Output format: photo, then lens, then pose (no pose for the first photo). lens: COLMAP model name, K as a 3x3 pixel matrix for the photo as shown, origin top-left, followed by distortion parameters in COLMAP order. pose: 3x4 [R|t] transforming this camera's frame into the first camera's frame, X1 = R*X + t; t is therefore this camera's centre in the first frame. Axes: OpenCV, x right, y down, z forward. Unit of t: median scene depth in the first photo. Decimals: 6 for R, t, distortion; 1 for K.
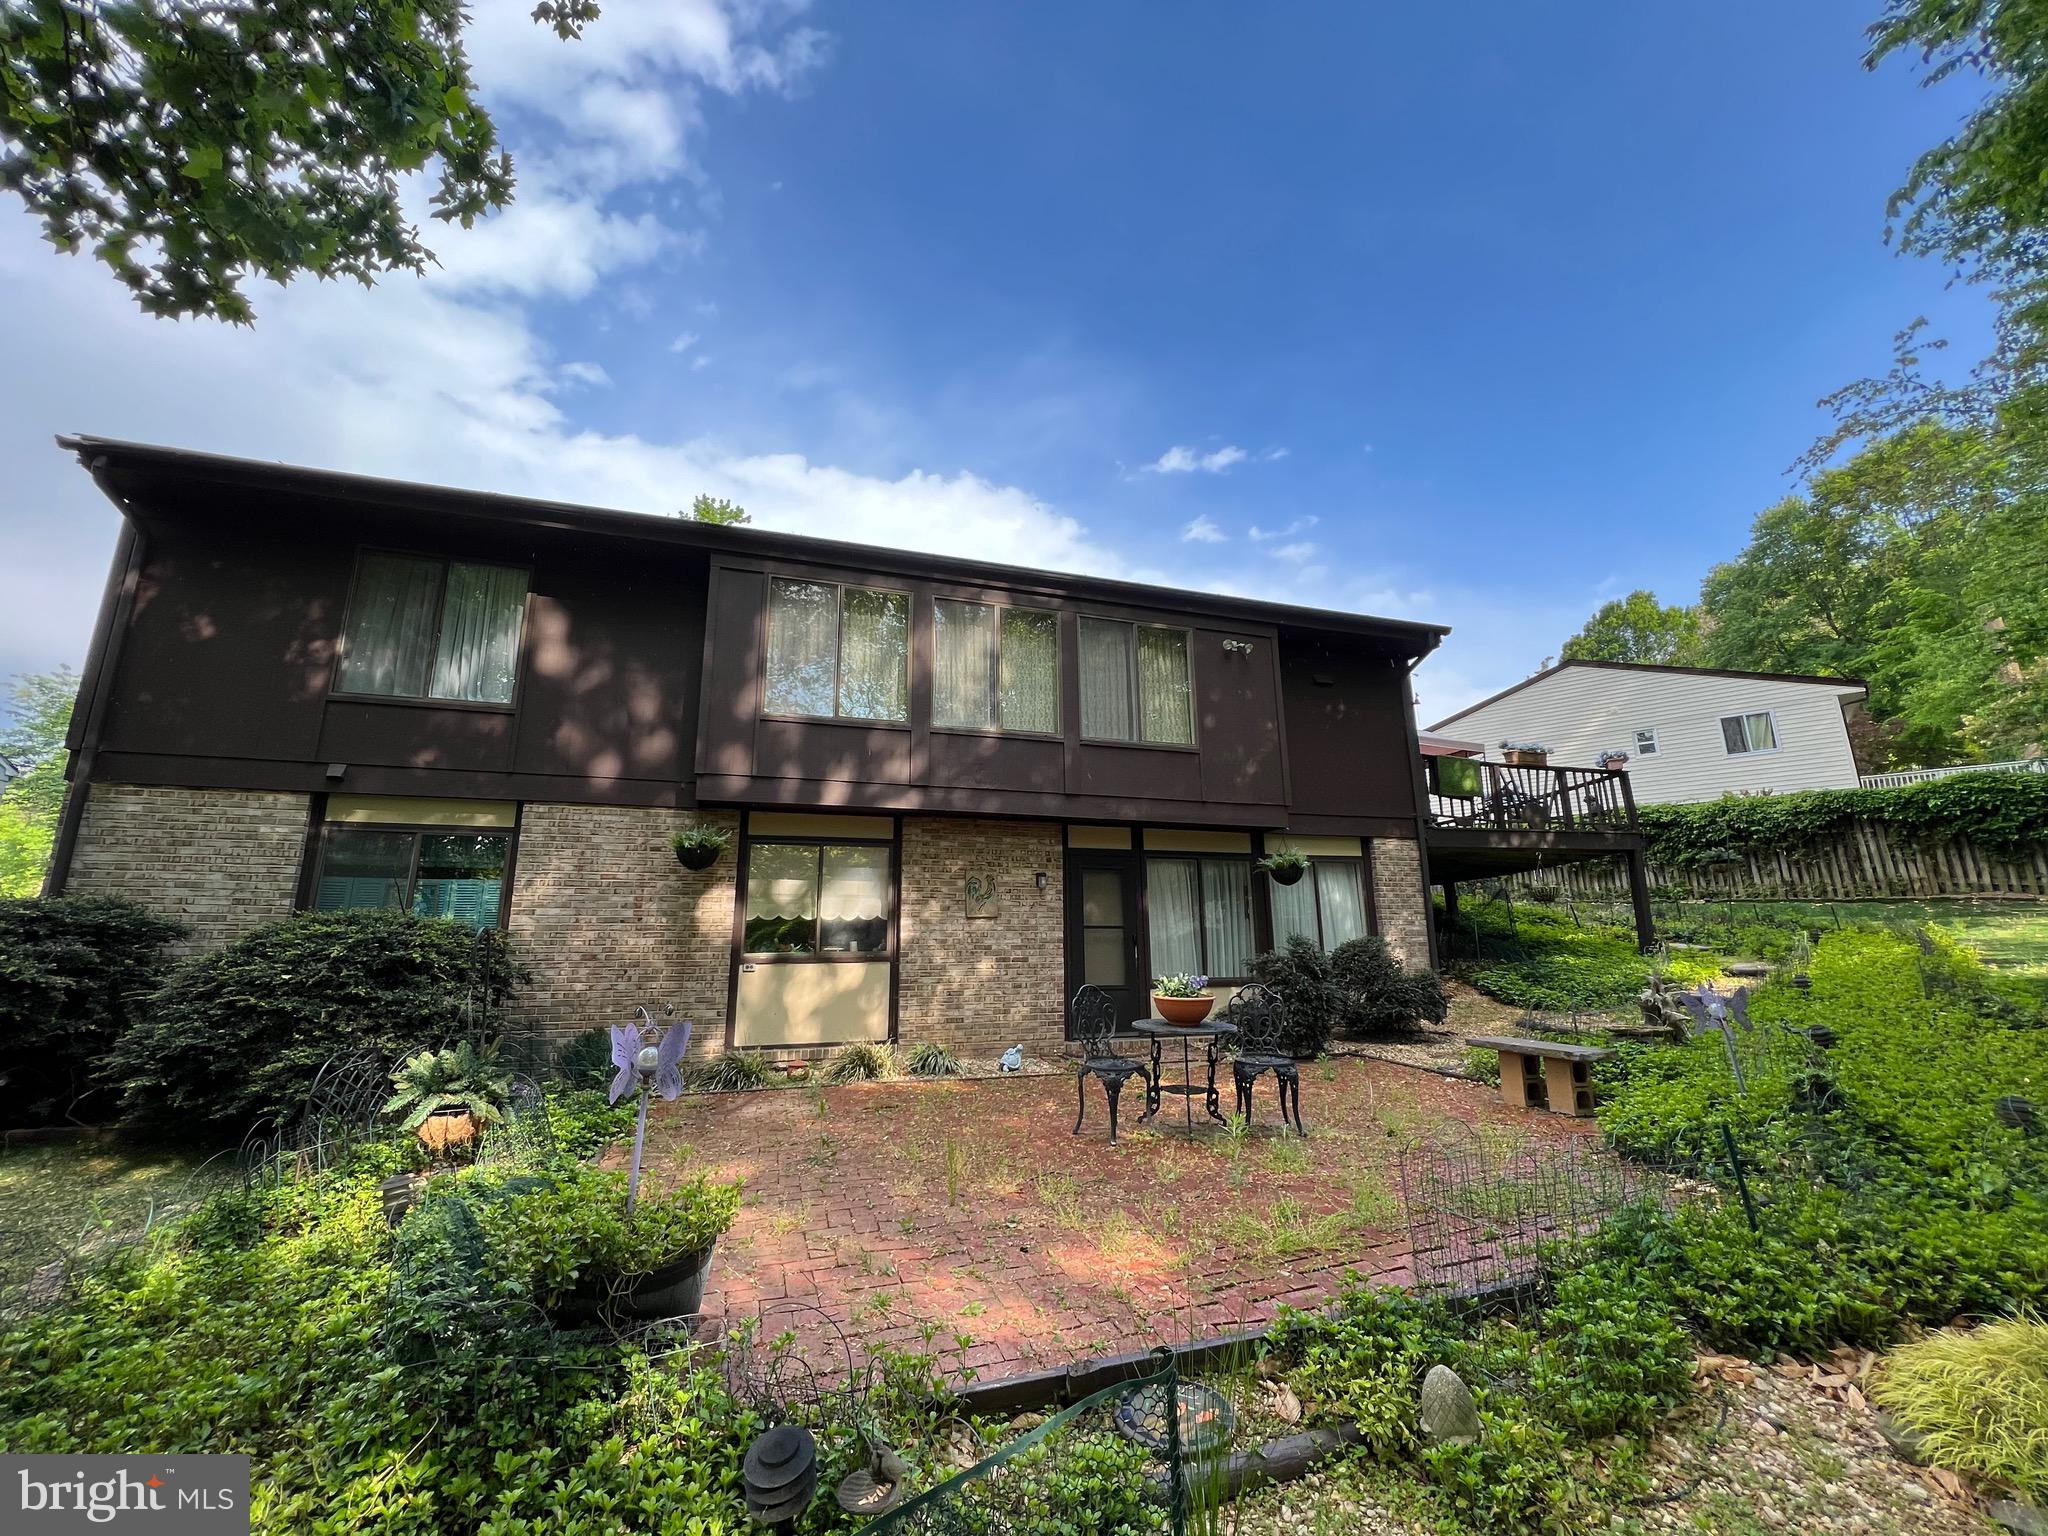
lens RADIAL K [[820.0, 0, 1019.7], [0, 820.0, 773.9], [0, 0, 1]] dist [0.002120, -0.000156]
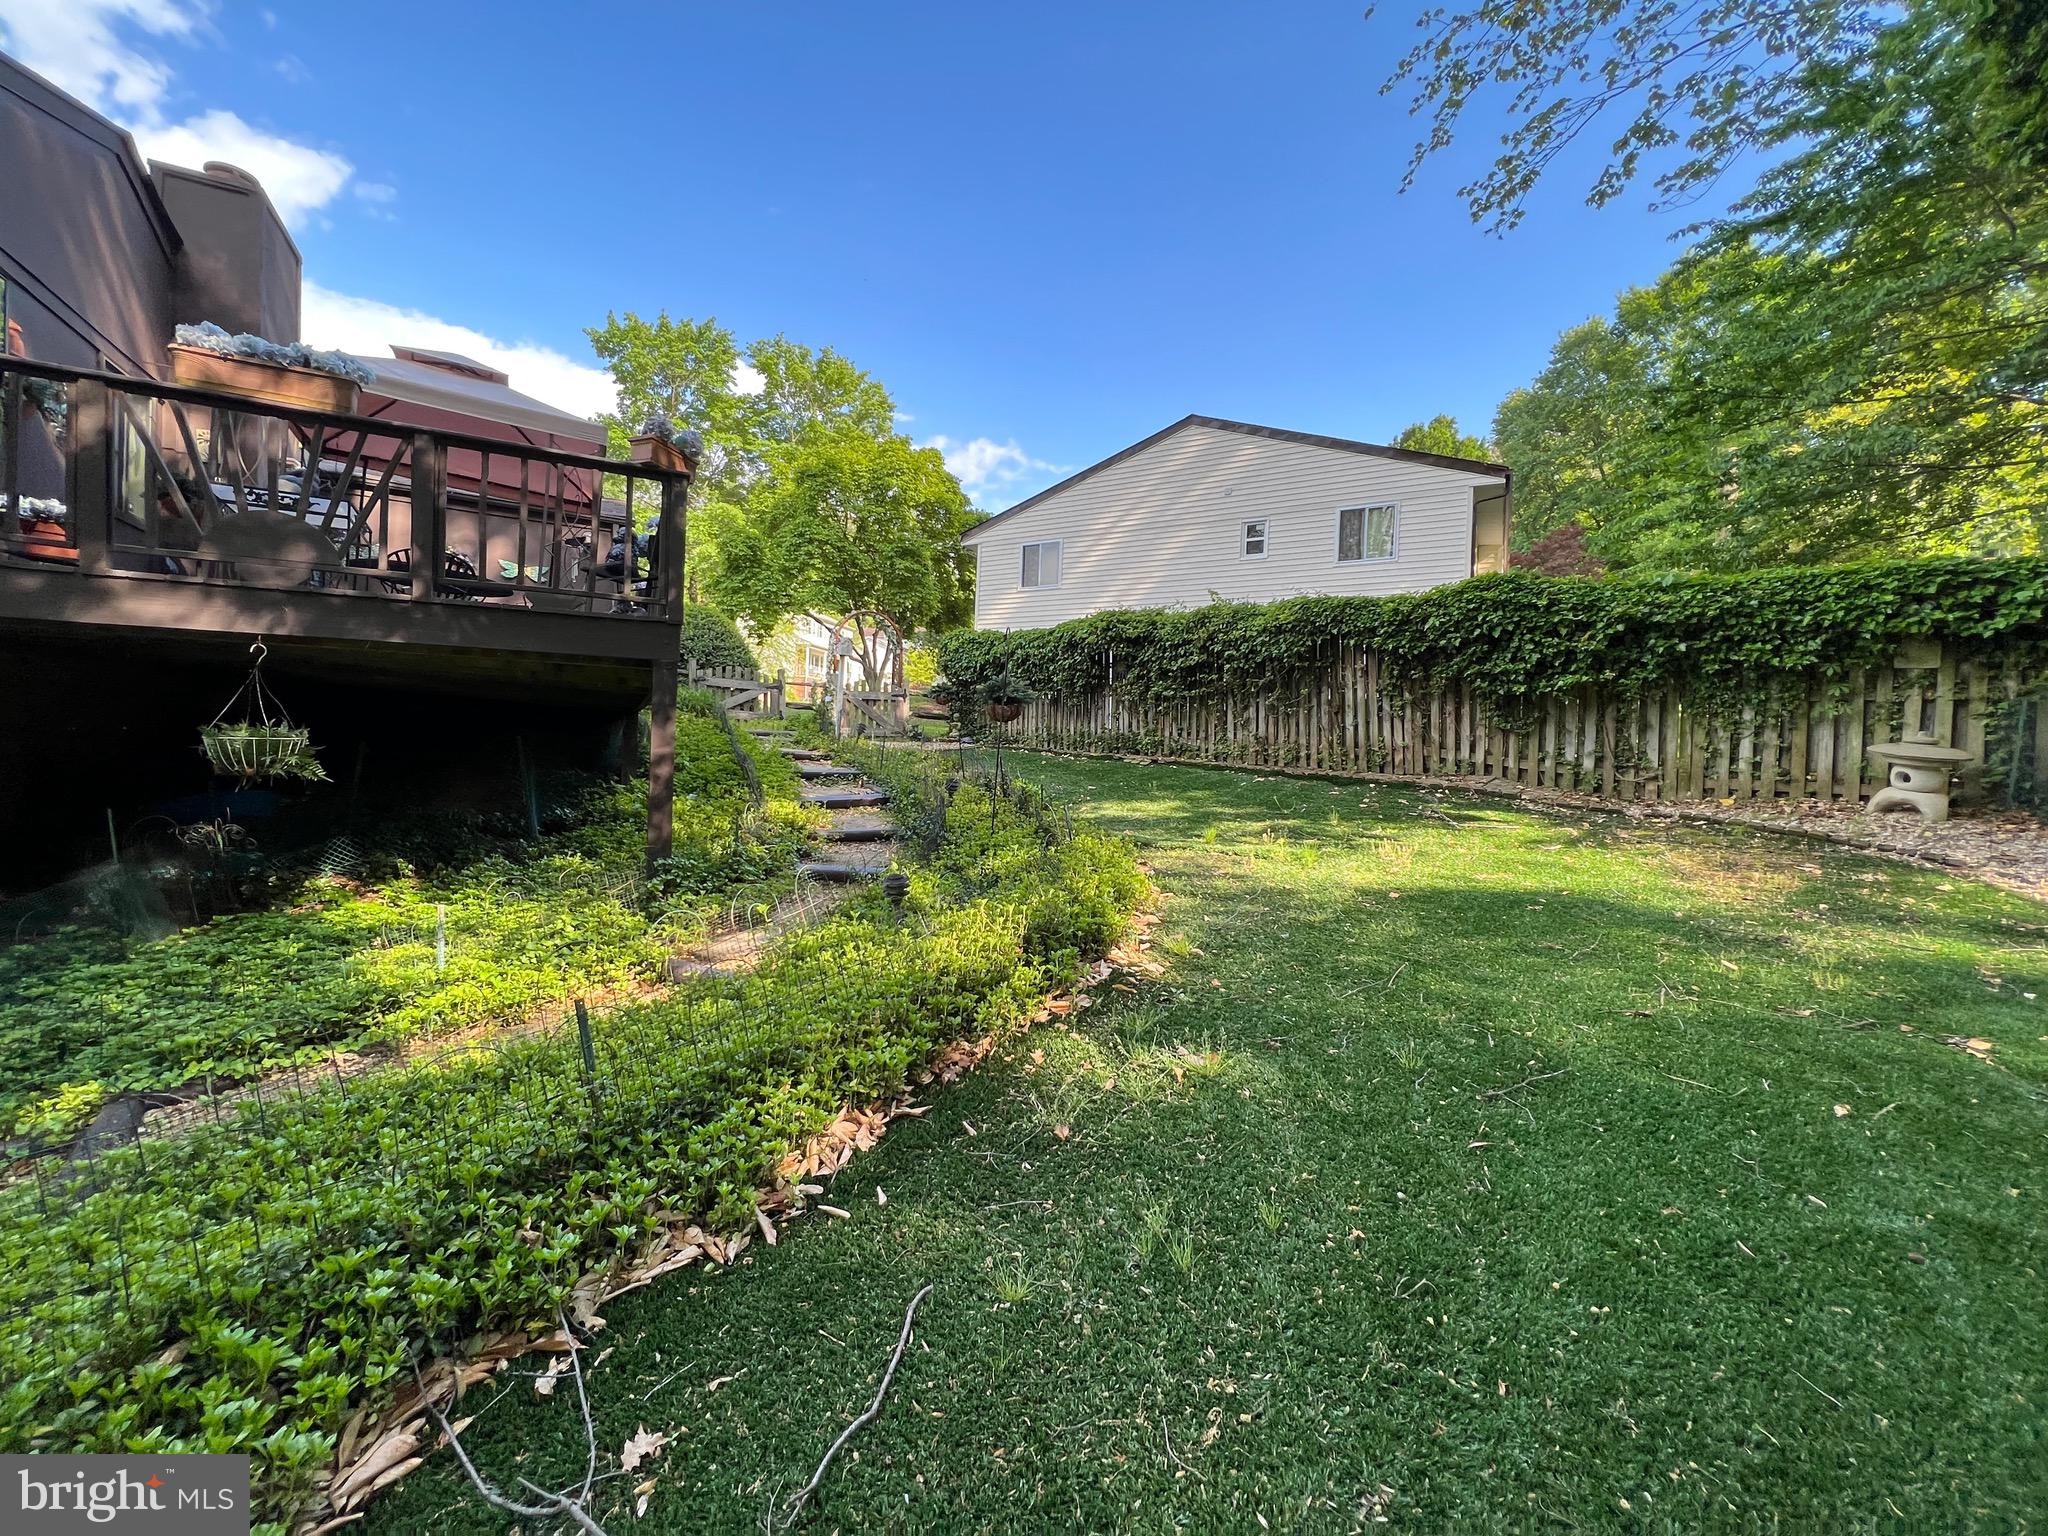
lens RADIAL K [[820.0, 0, 1009.8], [0, 820.0, 761.1], [0, 0, 1]] dist [0.002120, -0.000156]
pose [[0.984902, 0.045910, 0.166916, 1.055840], [-0.081240, 0.974002, 0.211471, 0.046375], [-0.152868, -0.221839, 0.963026, 0.672727]]
